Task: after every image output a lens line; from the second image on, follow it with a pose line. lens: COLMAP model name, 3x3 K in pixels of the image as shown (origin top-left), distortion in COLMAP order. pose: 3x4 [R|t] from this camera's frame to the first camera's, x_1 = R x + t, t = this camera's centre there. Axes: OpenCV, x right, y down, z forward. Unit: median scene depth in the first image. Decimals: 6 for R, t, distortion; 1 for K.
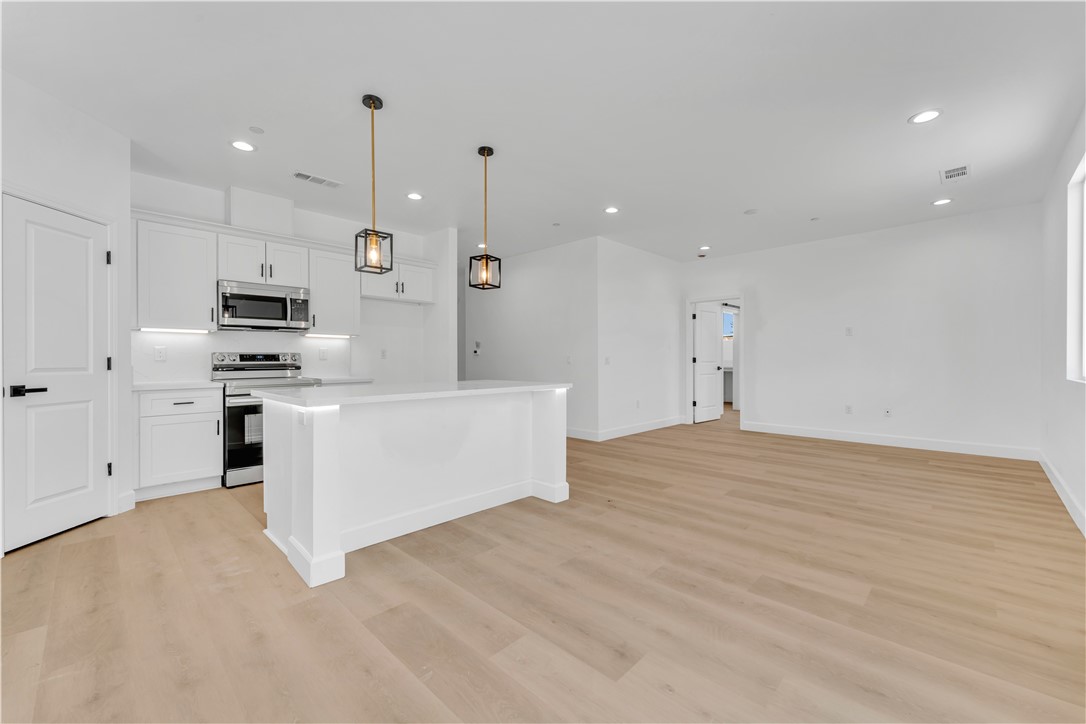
lens RADIAL K [[446.5, 0, 545.6], [0, 446.5, 361.5], [0, 0, 1]] dist [0.000193, -0.000303]
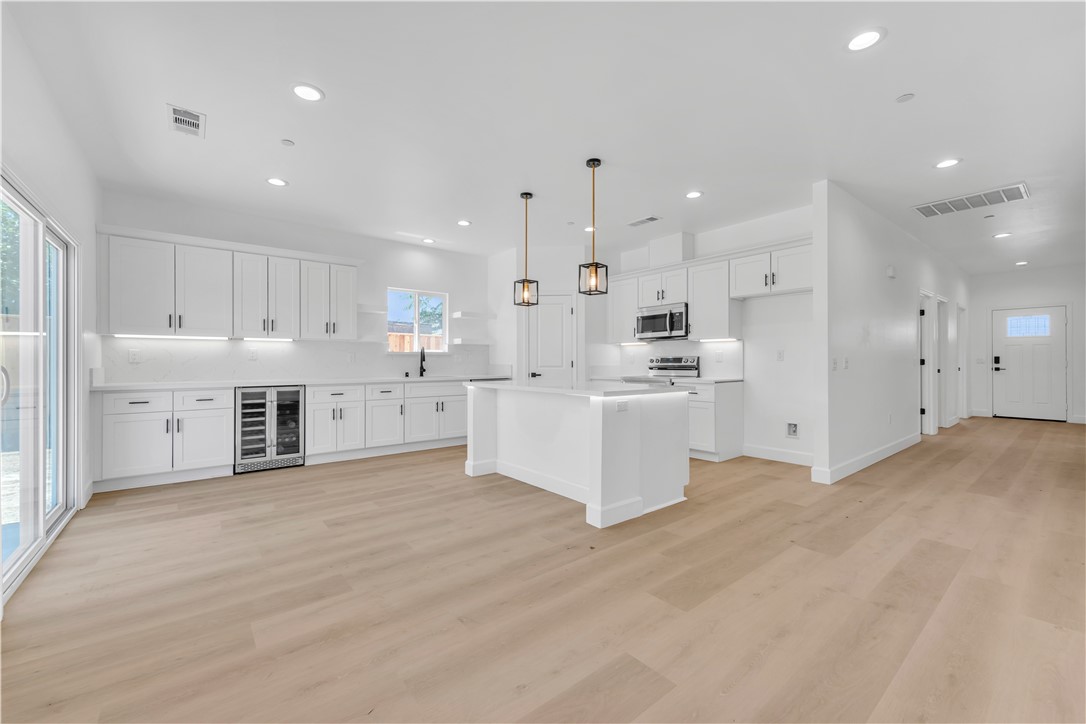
lens RADIAL K [[448.1, 0, 543.0], [0, 448.1, 362.0], [0, 0, 1]] dist [-0.001889, -0.000107]
pose [[-0.136518, 0.003306, -0.990632, 0.993127], [-0.000139, 0.999994, 0.003356, -0.010766], [0.990638, 0.000596, -0.136517, 1.104059]]
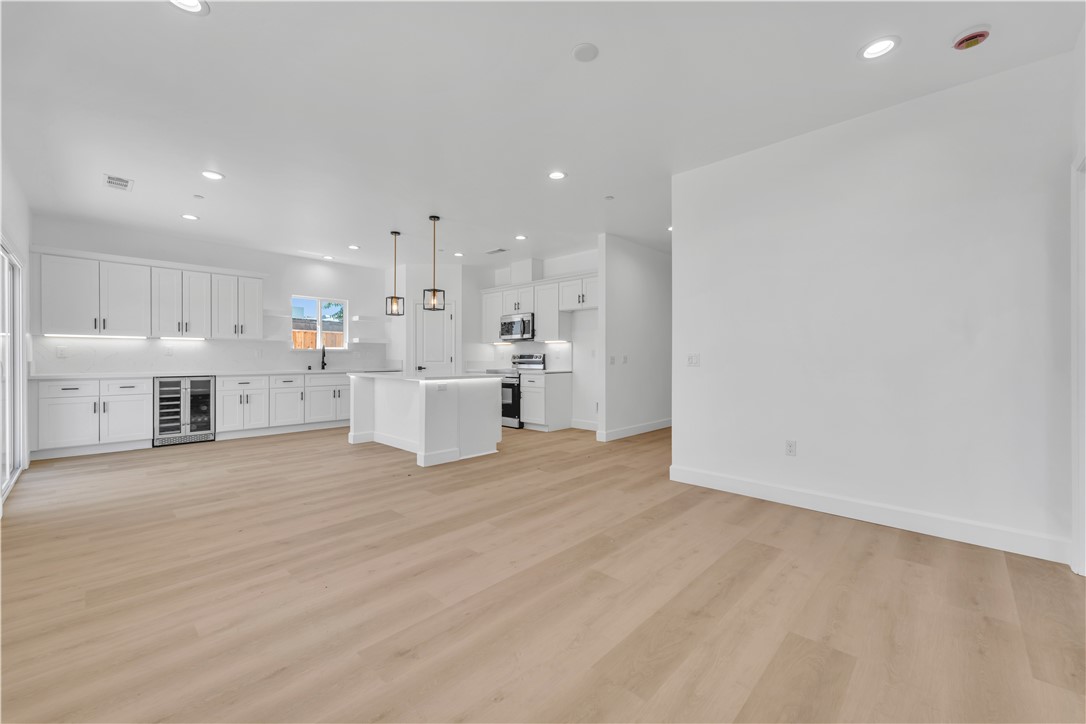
lens RADIAL K [[446.5, 0, 545.6], [0, 446.5, 361.5], [0, 0, 1]] dist [0.000193, -0.000303]
pose [[-0.002699, 0.010298, -0.999943, 1.456144], [-0.003686, 0.999940, 0.010308, -0.011588], [0.999990, 0.003714, -0.002661, 1.477412]]
